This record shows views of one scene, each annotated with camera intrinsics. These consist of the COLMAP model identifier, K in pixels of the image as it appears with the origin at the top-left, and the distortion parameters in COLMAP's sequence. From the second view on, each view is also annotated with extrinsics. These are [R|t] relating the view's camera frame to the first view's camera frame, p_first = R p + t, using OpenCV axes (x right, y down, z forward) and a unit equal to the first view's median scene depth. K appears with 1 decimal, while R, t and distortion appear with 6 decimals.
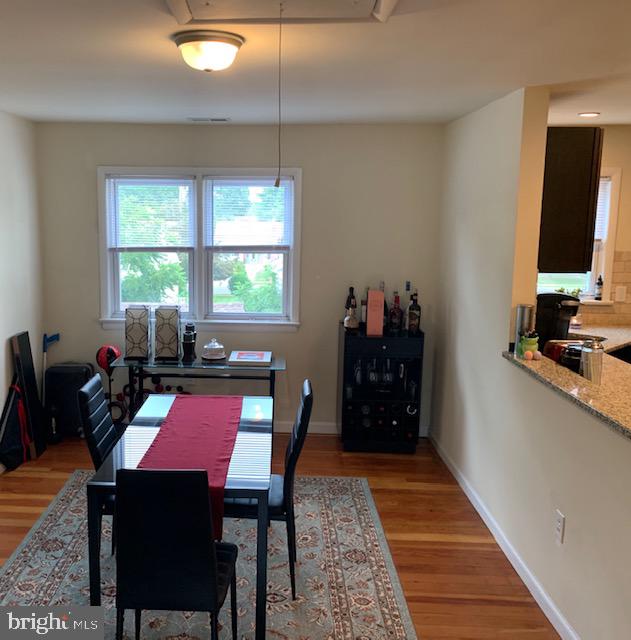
lens RADIAL K [[663.3, 0, 242.9], [0, 663.3, 307.6], [0, 0, 1]] dist [0.073210, -0.004500]
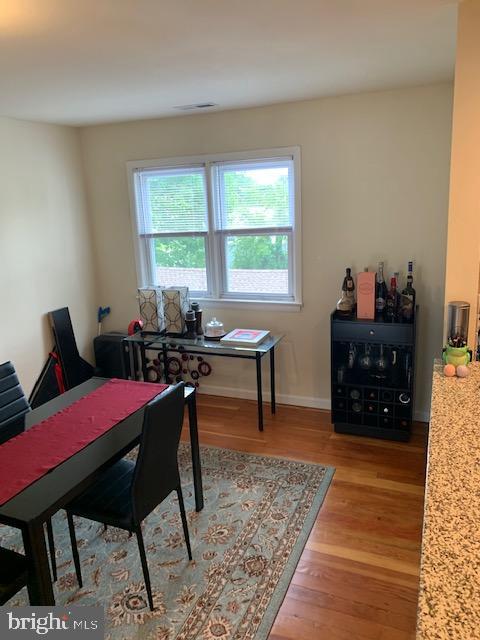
lens RADIAL K [[486.5, 0, 240.0], [0, 486.5, 320.0], [0, 0, 1]] dist [0.045282, -0.056920]
pose [[0.934947, 0.032441, -0.353301, 0.272788], [0.005260, 0.994434, 0.105231, -0.031933], [0.354748, -0.100244, 0.929573, 0.277872]]
